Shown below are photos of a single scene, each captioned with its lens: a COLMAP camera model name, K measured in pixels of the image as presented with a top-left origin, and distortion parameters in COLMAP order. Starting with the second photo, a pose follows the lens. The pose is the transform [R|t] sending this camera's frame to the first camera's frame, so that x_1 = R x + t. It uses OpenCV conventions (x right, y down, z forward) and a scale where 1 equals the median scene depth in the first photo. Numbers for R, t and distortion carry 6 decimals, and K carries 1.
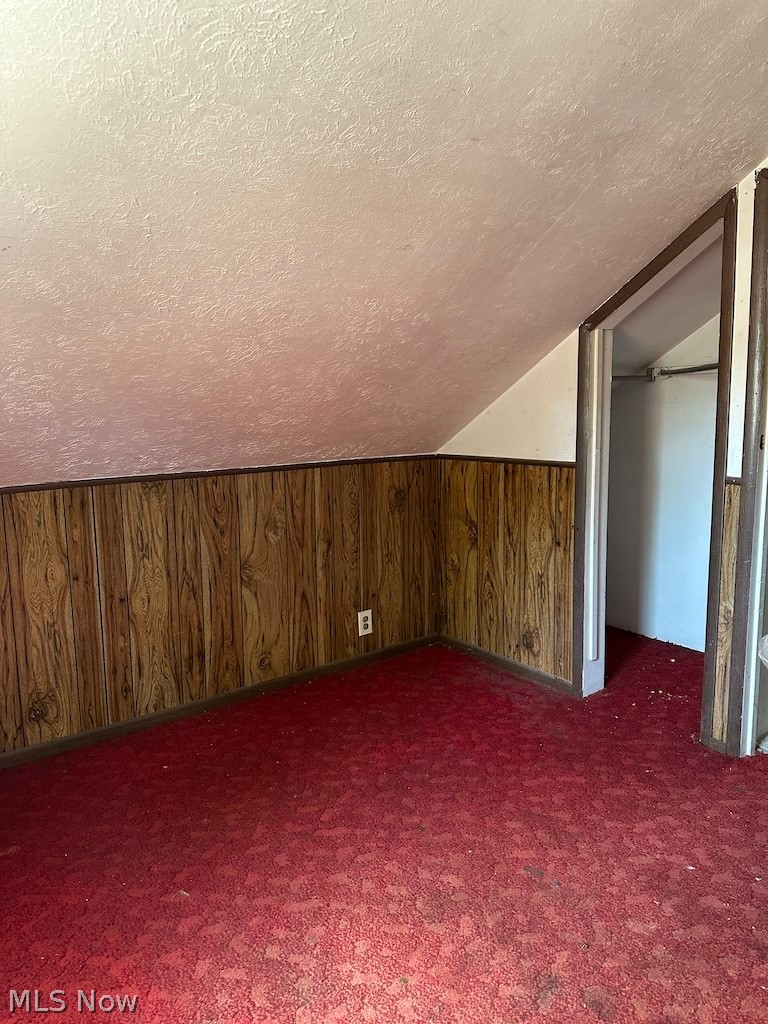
lens RADIAL K [[723.5, 0, 386.5], [0, 723.5, 517.8], [0, 0, 1]] dist [0.060427, -0.064800]
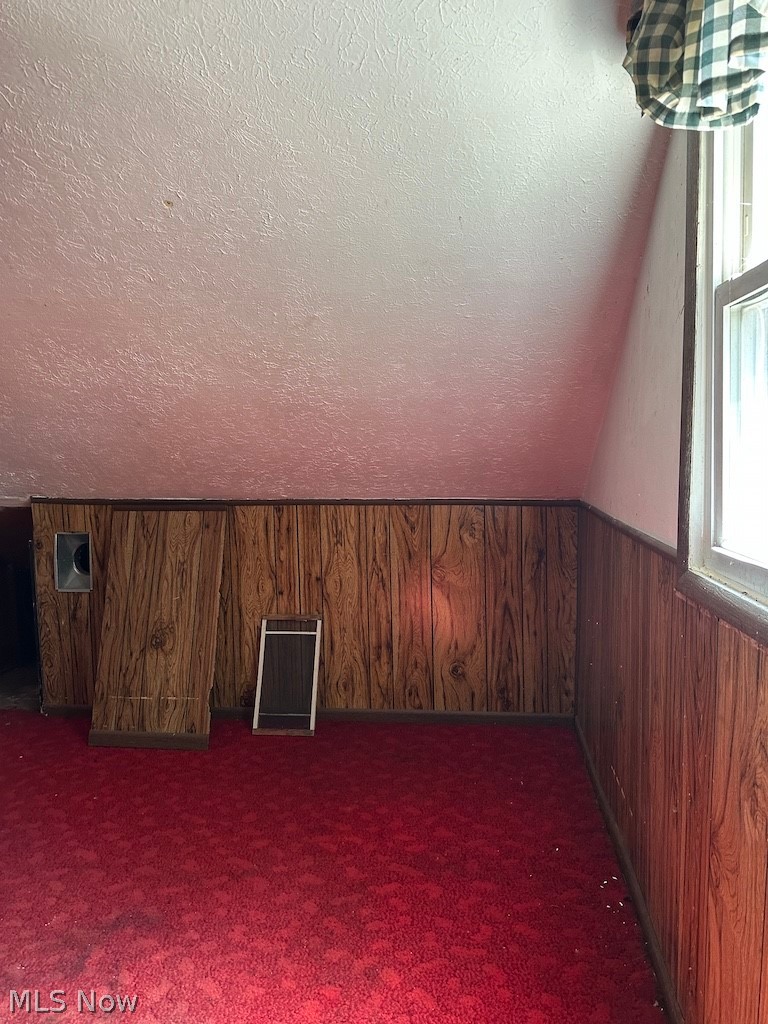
lens RADIAL K [[723.5, 0, 386.1], [0, 723.5, 506.8], [0, 0, 1]] dist [0.060427, -0.064800]
pose [[0.692402, 0.040633, -0.720367, 0.461478], [-0.091808, 0.995259, -0.032105, 0.025884], [0.715648, 0.088365, 0.692849, 0.269082]]
